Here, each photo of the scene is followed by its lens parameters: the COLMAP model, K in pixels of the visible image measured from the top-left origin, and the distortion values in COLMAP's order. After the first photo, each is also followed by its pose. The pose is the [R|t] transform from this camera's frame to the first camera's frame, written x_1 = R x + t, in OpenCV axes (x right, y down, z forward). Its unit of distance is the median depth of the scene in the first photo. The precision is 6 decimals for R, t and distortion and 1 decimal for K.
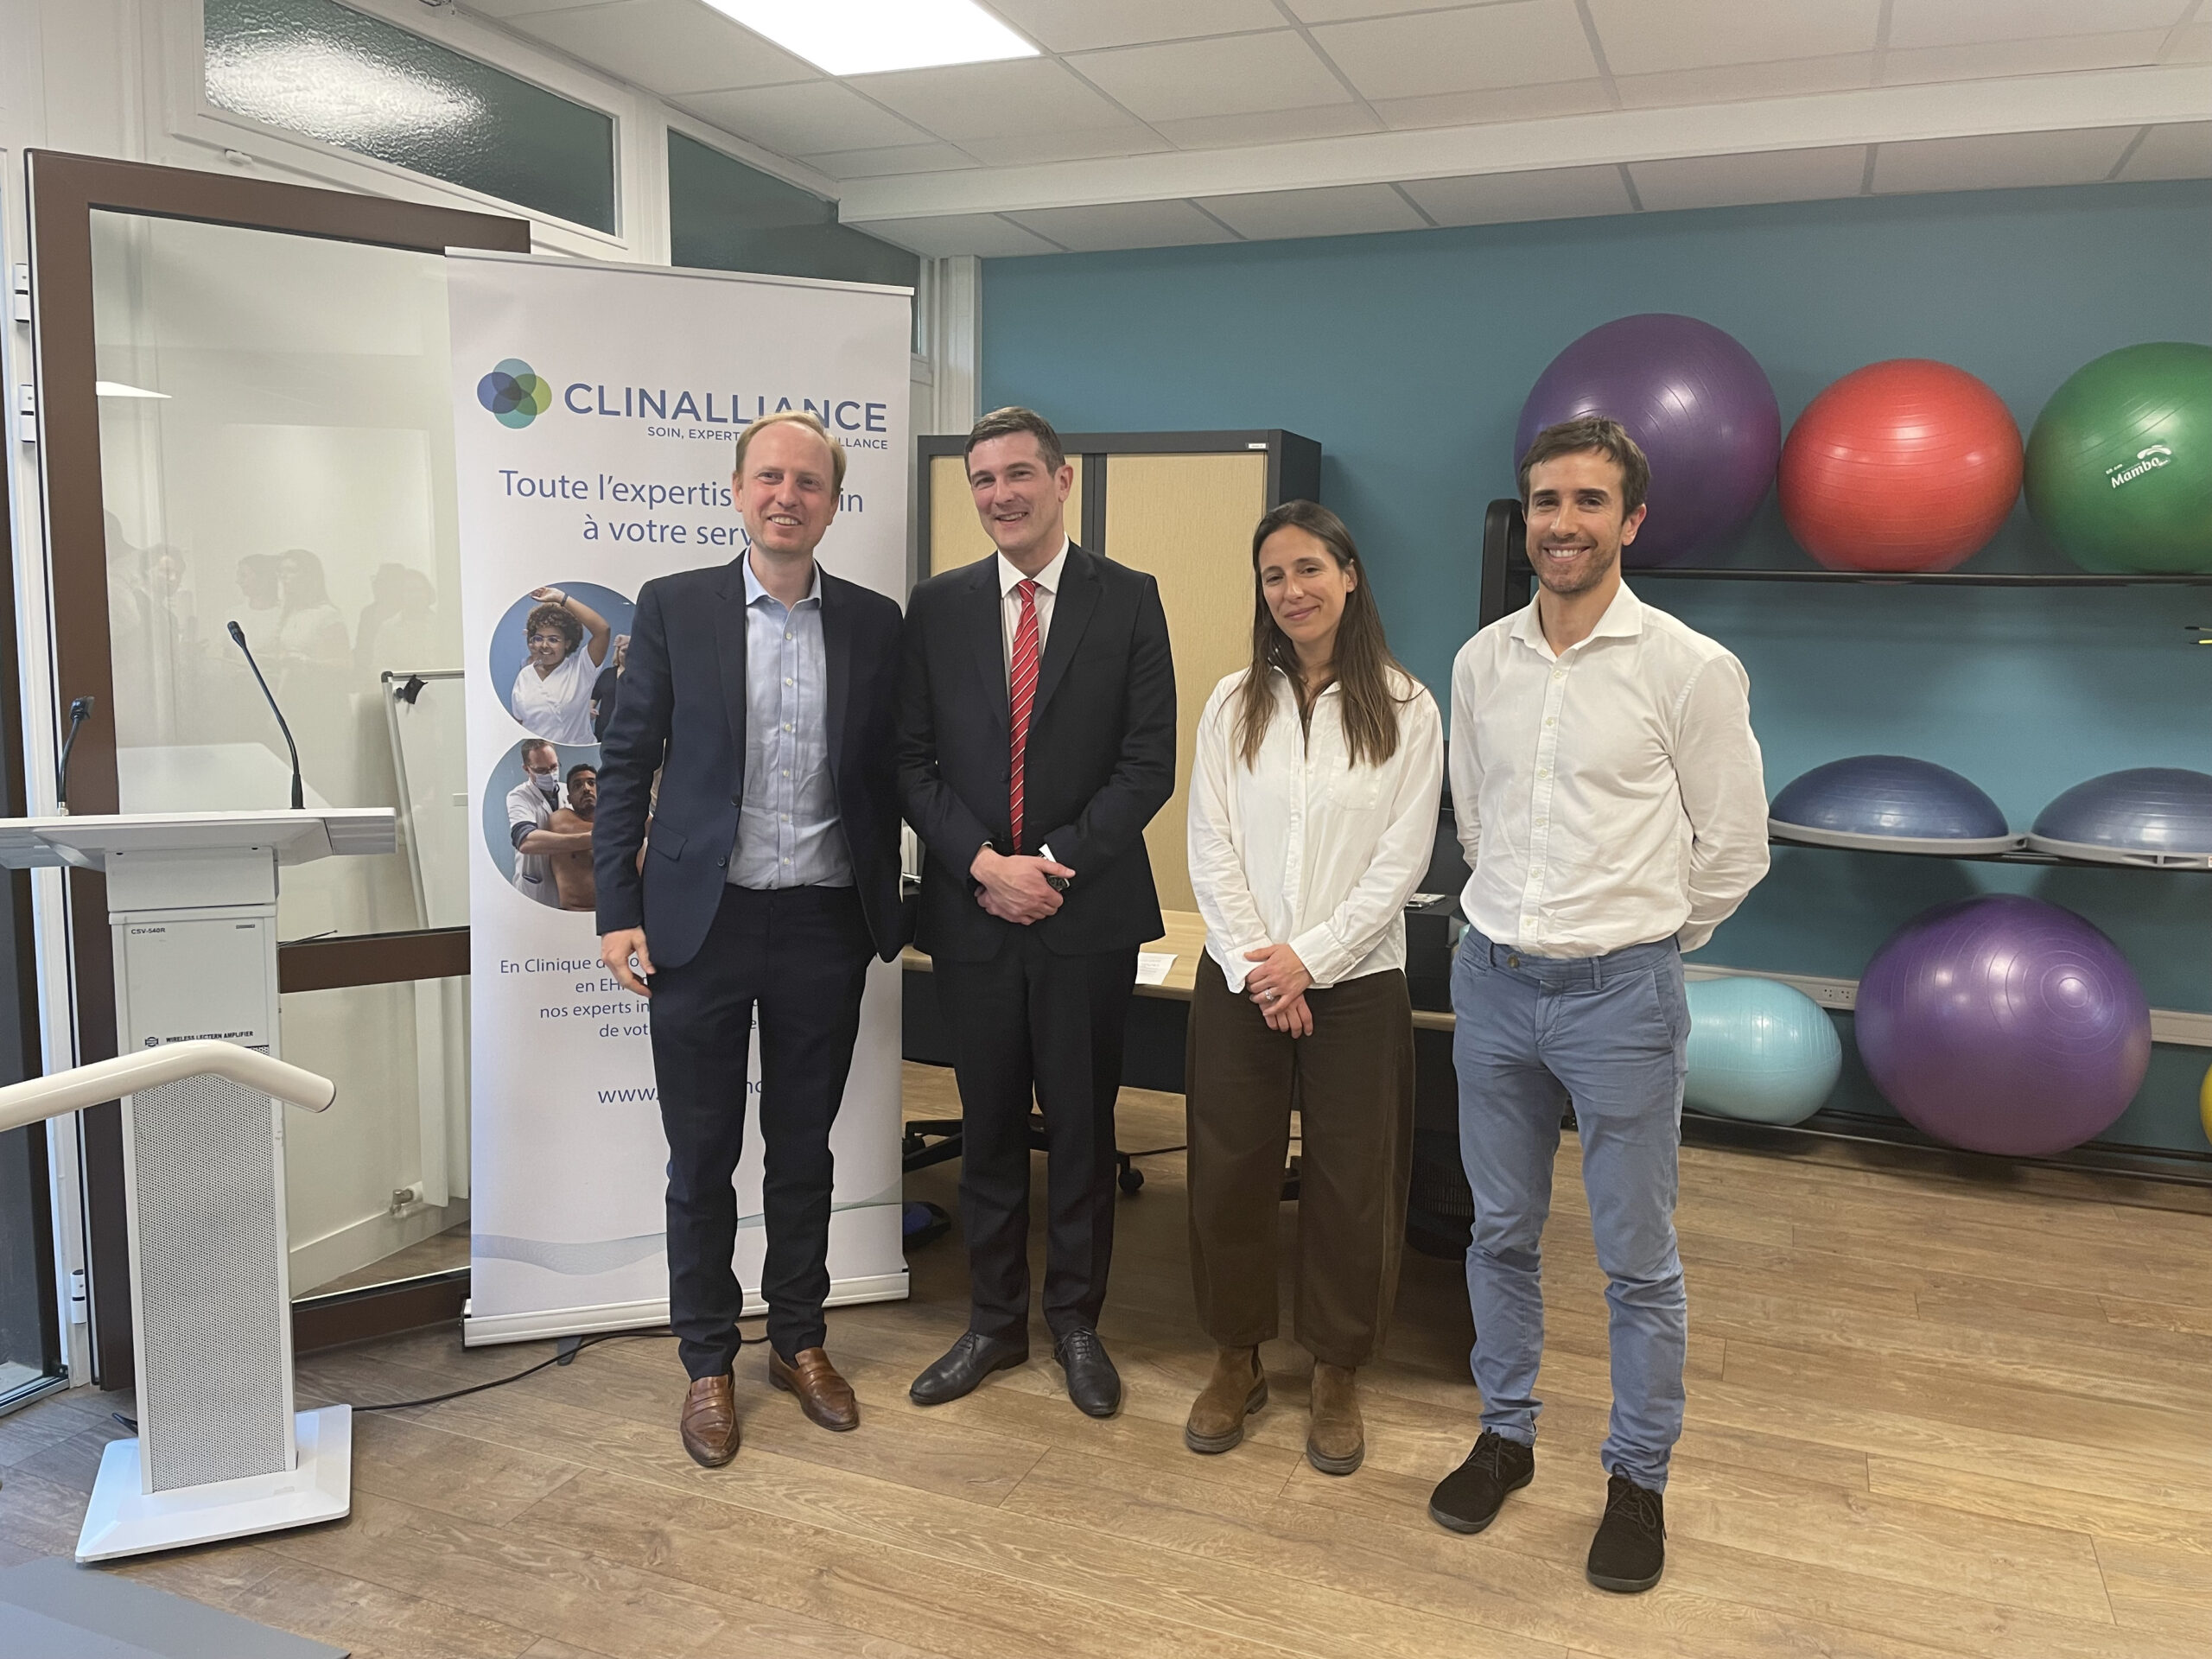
lens RADIAL K [[1679.8, 0, 1116.1], [0, 1679.8, 826.8], [0, 0, 1]] dist [0.071762, -0.082044]
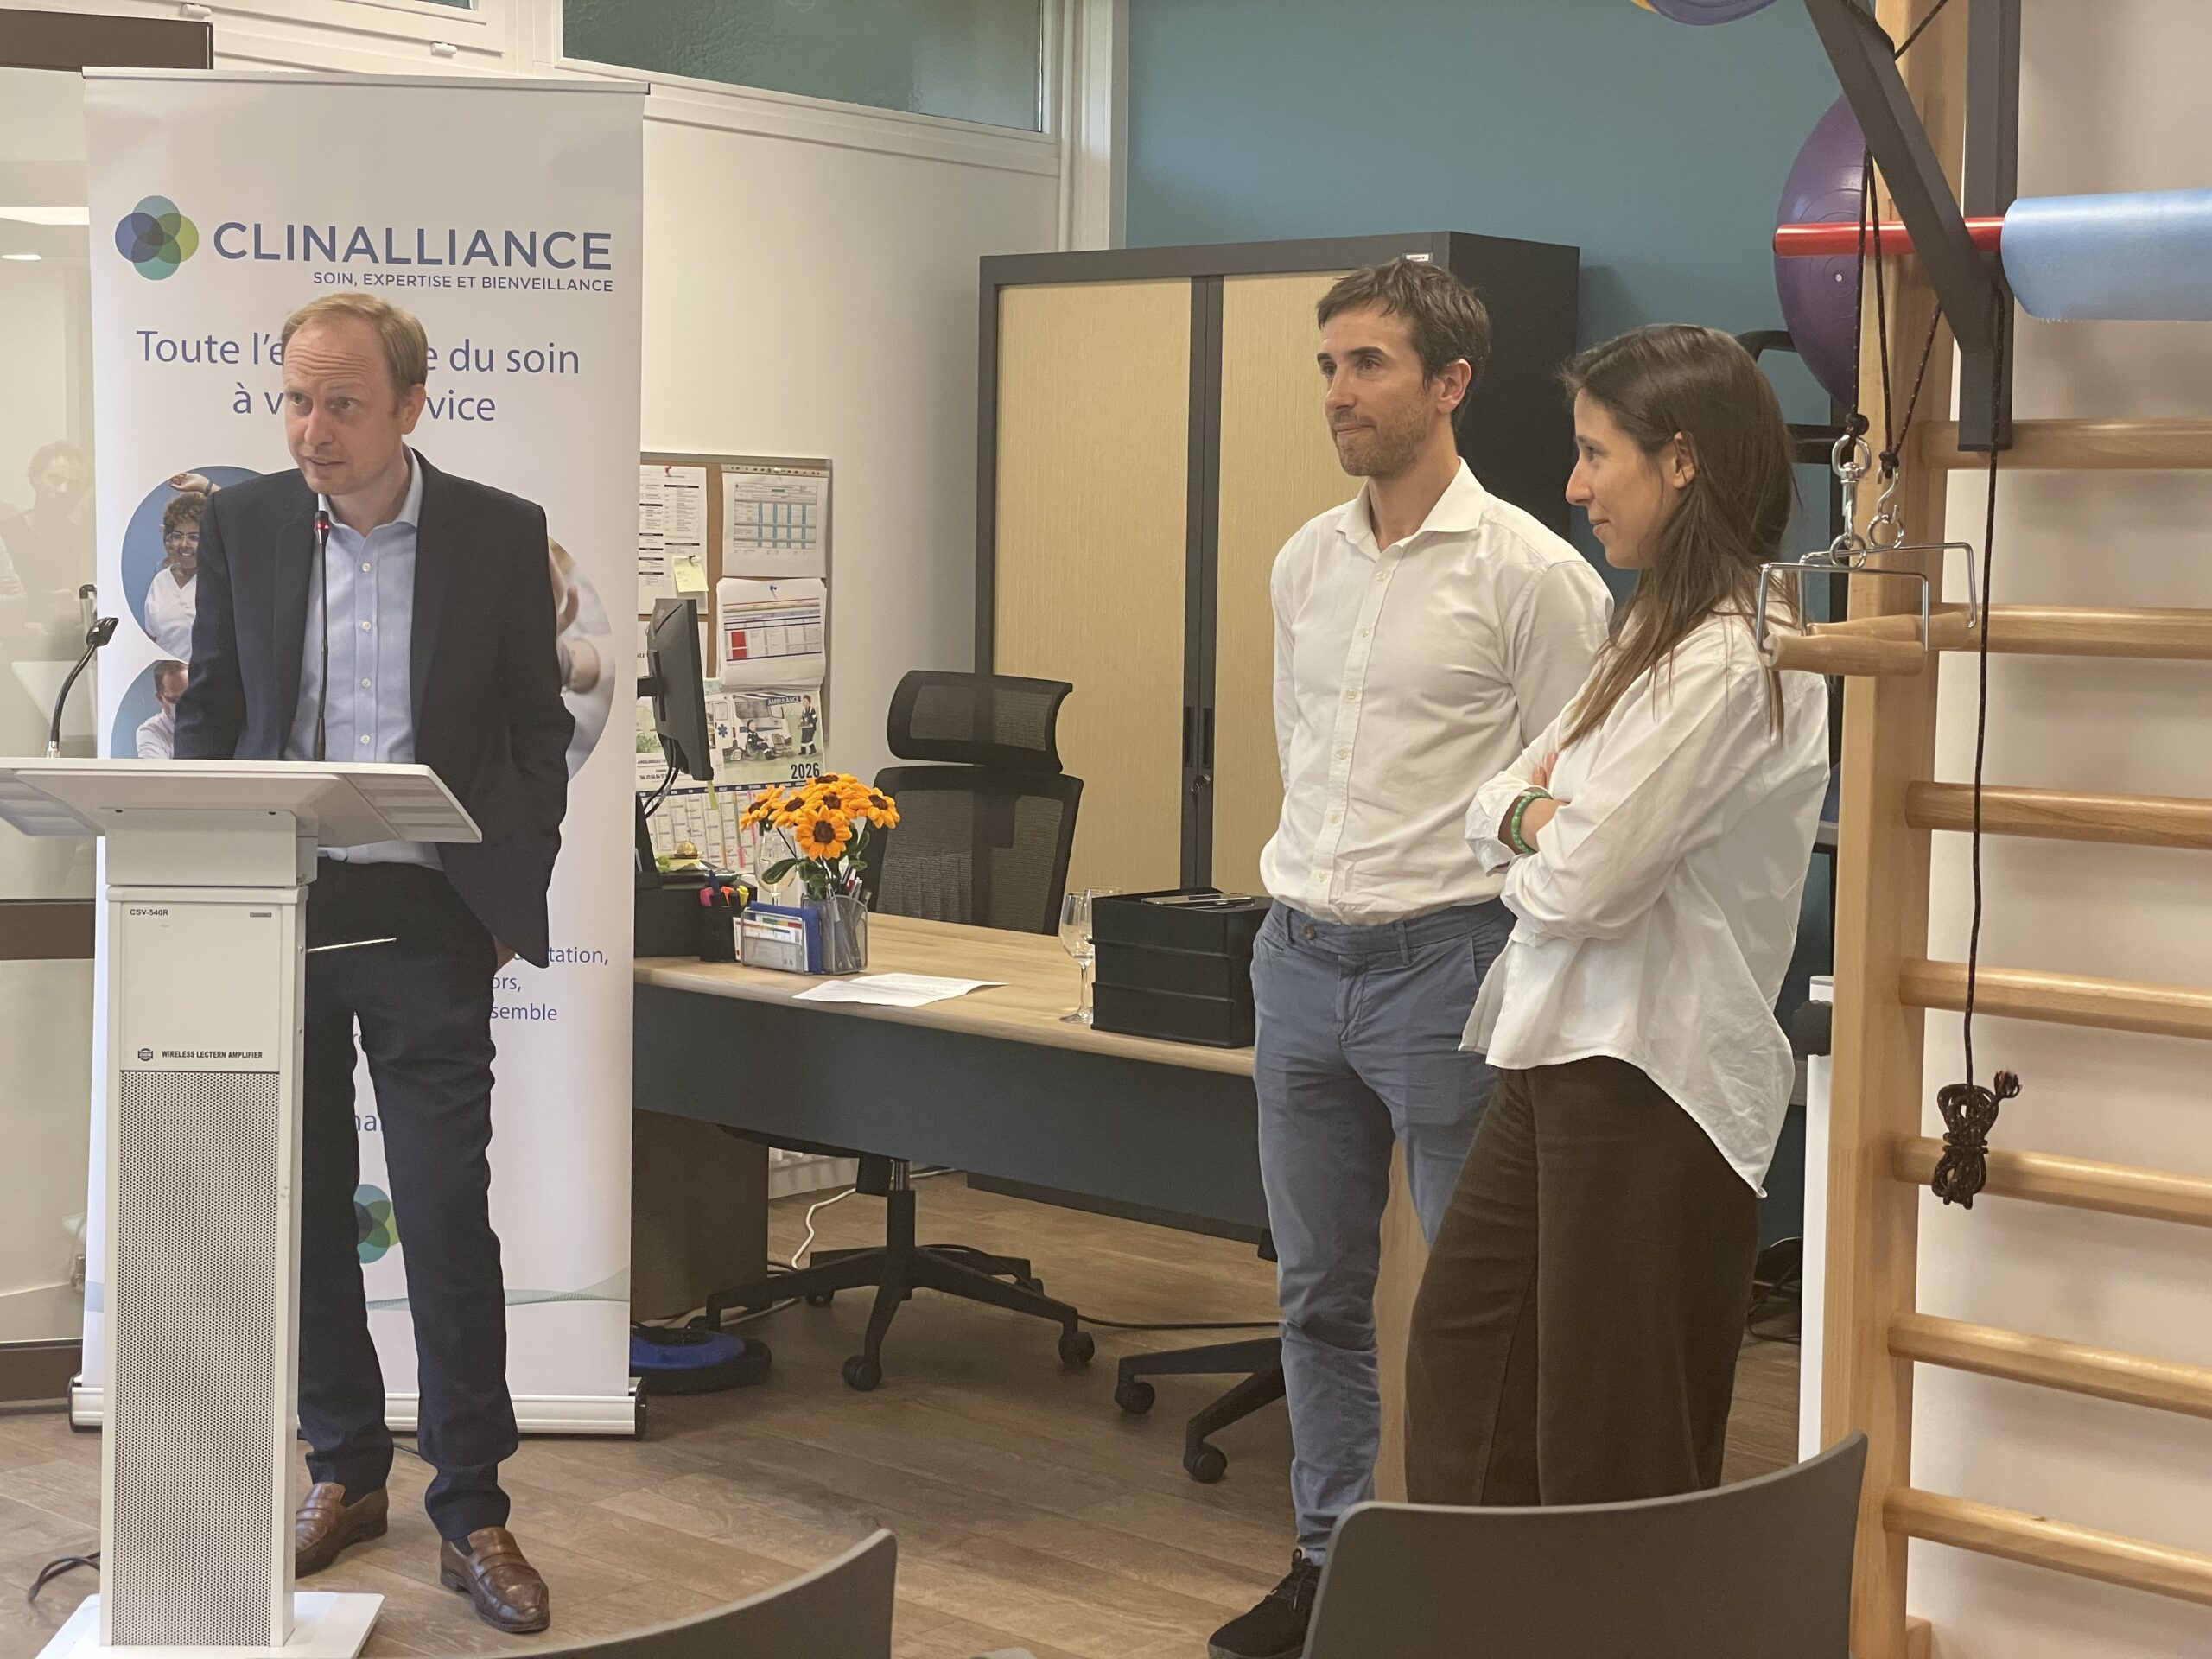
lens RADIAL K [[3332.6, 0, 1108.0], [0, 3332.6, 813.9], [0, 0, 1]] dist [0.087661, 0.000000]
pose [[0.948763, 0.024526, -0.315034, 0.577851], [-0.040264, 0.998240, -0.043546, 0.071540], [0.313412, 0.053999, 0.948081, -0.364704]]
